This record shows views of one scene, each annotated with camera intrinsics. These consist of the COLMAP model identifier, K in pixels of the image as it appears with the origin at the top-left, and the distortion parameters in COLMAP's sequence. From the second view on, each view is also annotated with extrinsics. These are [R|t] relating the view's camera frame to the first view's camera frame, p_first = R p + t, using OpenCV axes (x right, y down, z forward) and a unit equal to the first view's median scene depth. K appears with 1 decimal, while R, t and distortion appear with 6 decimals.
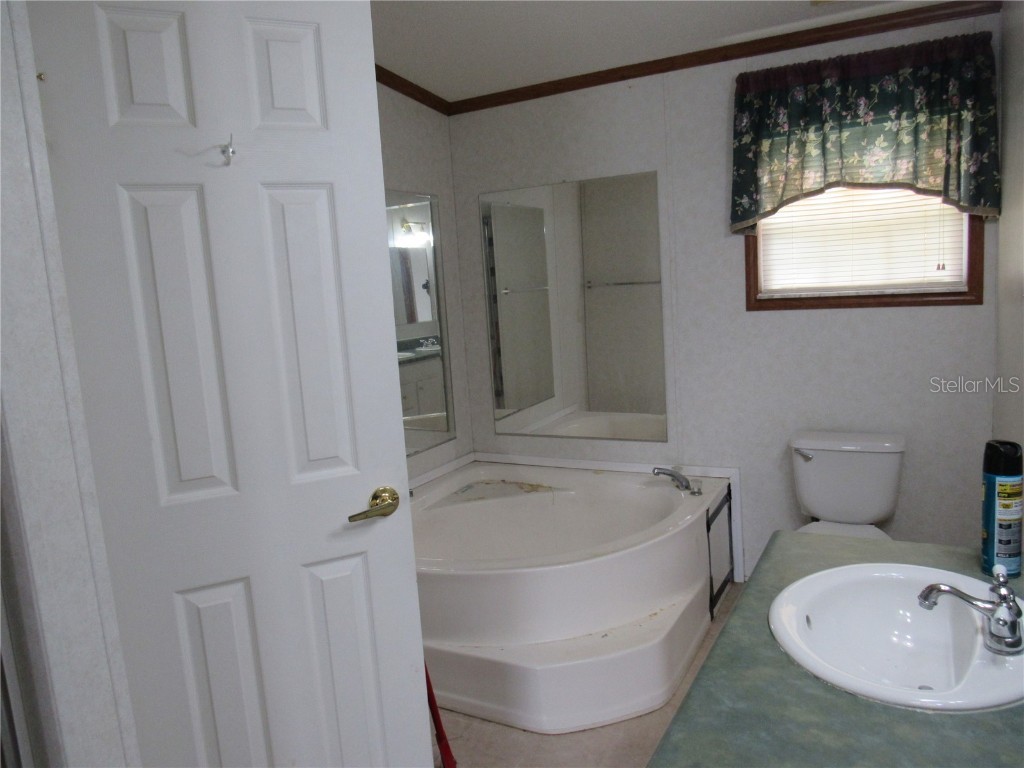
lens RADIAL K [[730.9, 0, 515.8], [0, 730.9, 381.7], [0, 0, 1]] dist [-0.030066, 0.010784]
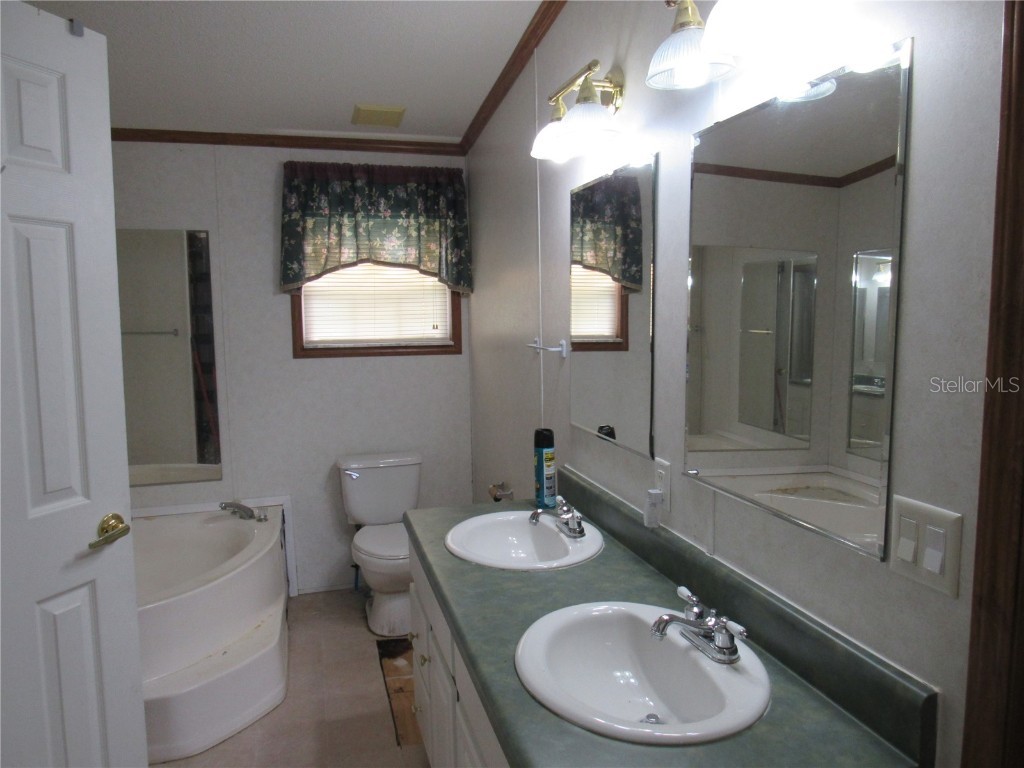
lens RADIAL K [[730.9, 0, 511.9], [0, 730.9, 384.8], [0, 0, 1]] dist [-0.030066, 0.010784]
pose [[0.714941, -0.015586, 0.699011, -0.289893], [0.067932, 0.996570, -0.047259, 0.028261], [-0.695877, 0.081273, 0.713548, -0.091357]]
